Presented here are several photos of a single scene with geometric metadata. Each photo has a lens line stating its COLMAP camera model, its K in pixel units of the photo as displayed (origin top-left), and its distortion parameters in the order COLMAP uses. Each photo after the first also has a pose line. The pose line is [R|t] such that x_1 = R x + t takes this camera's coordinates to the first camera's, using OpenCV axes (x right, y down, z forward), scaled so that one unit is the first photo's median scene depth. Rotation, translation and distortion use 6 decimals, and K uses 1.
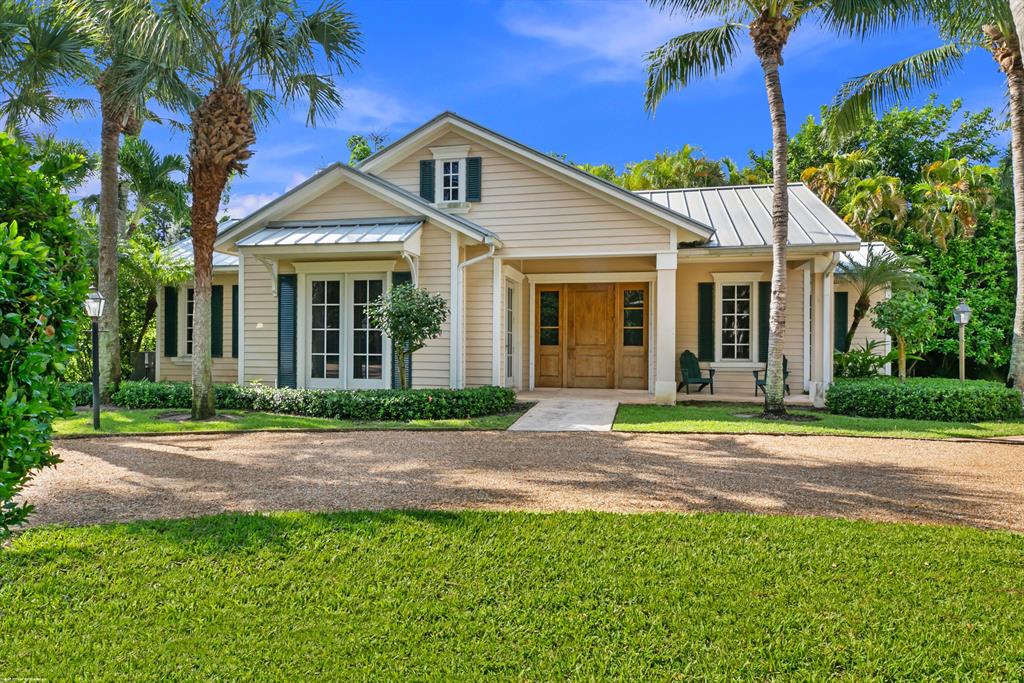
lens RADIAL K [[623.5, 0, 512.0], [0, 623.5, 341.5], [0, 0, 1]] dist [0.000917, -0.000007]
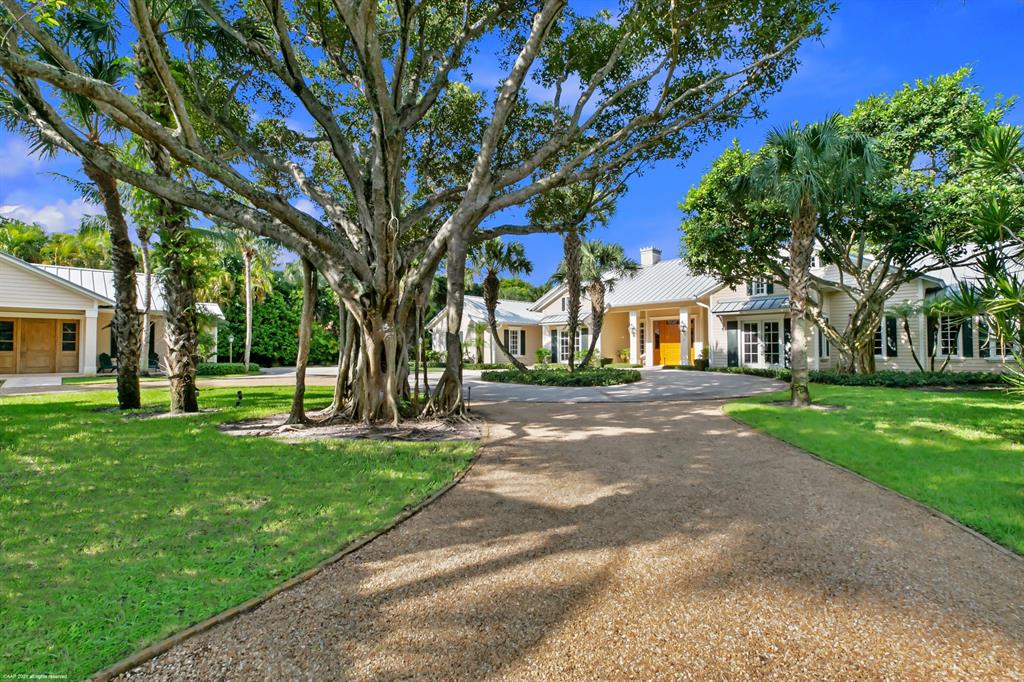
lens RADIAL K [[464.8, 0, 512.0], [0, 464.8, 341.0], [0, 0, 1]] dist [0.000059, -0.000375]
pose [[0.556449, 0.009363, 0.830829, -0.254166], [-0.000095, 0.999937, -0.011205, -0.008097], [-0.830882, 0.006156, 0.556415, -1.012494]]
